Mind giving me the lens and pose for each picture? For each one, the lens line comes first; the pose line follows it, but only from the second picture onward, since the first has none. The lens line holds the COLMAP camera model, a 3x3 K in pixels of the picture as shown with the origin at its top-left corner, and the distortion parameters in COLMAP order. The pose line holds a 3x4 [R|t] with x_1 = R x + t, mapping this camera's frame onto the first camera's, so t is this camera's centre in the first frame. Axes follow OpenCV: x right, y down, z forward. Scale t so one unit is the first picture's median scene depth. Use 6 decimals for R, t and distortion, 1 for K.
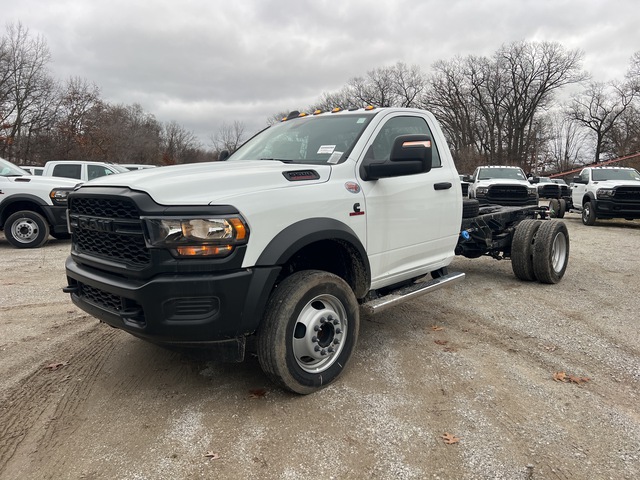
lens RADIAL K [[486.2, 0, 320.0], [0, 486.2, 240.0], [0, 0, 1]] dist [0.006100, 0.001202]
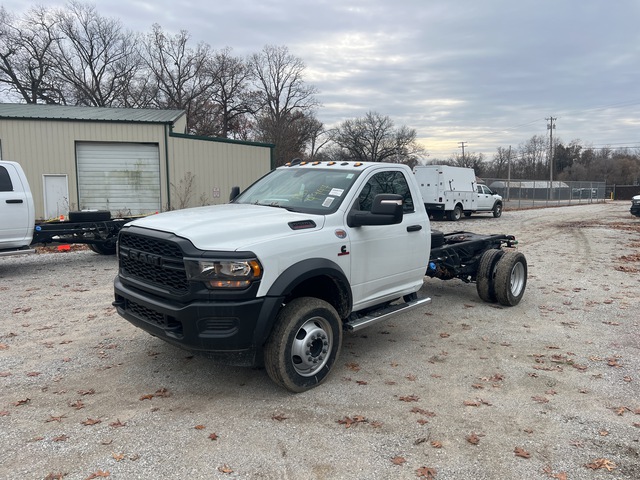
lens RADIAL K [[494.7, 0, 318.8], [0, 494.7, 237.8], [0, 0, 1]] dist [-0.002589, -0.000819]
pose [[0.999091, 0.038868, 0.017487, -0.014342], [-0.038797, 0.999237, -0.004429, -0.091003], [-0.017646, 0.003746, 0.999837, -0.319977]]
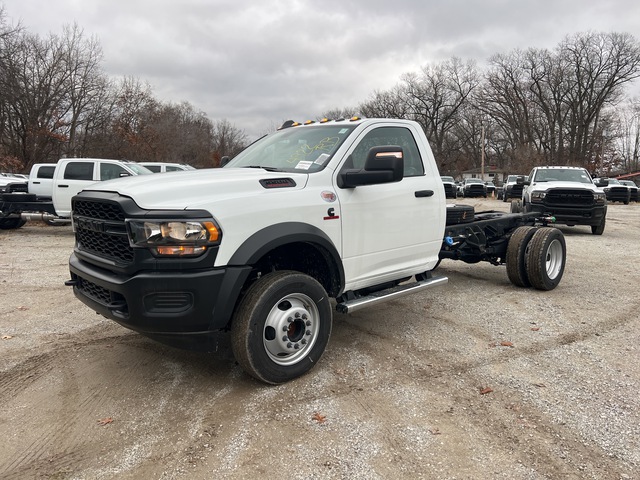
lens RADIAL K [[486.2, 0, 320.0], [0, 486.2, 240.0], [0, 0, 1]] dist [0.006100, 0.001202]
pose [[0.997890, 0.019834, -0.061825, 0.120822], [-0.020056, 0.999794, -0.002975, -0.004376], [0.061753, 0.004208, 0.998083, -0.073776]]
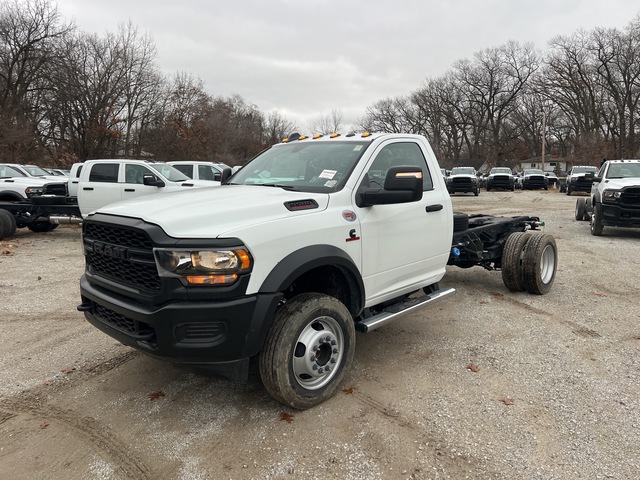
lens RADIAL K [[486.2, 0, 320.0], [0, 486.2, 240.0], [0, 0, 1]] dist [0.006100, 0.001202]
pose [[0.999973, 0.005886, 0.004388, -0.001057], [-0.005935, 0.999919, 0.011281, -0.065687], [-0.004322, -0.011307, 0.999927, -0.073262]]
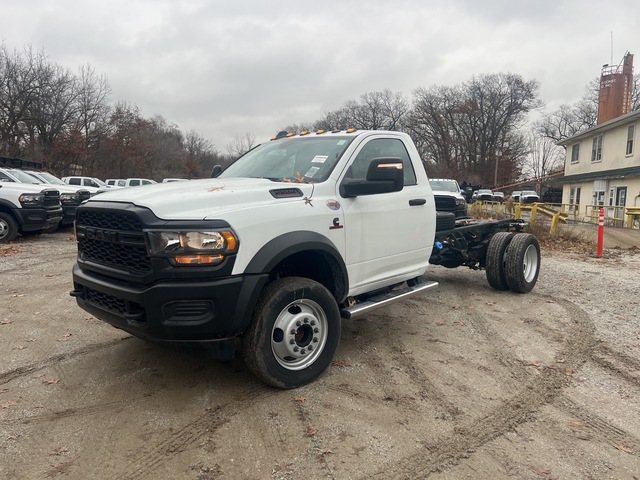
lens RADIAL K [[486.2, 0, 320.0], [0, 486.2, 240.0], [0, 0, 1]] dist [0.006100, 0.001202]
pose [[0.999848, 0.009412, 0.014701, 0.022899], [-0.009154, 0.999805, -0.017503, -0.005406], [-0.014863, 0.017366, 0.999739, -0.117282]]
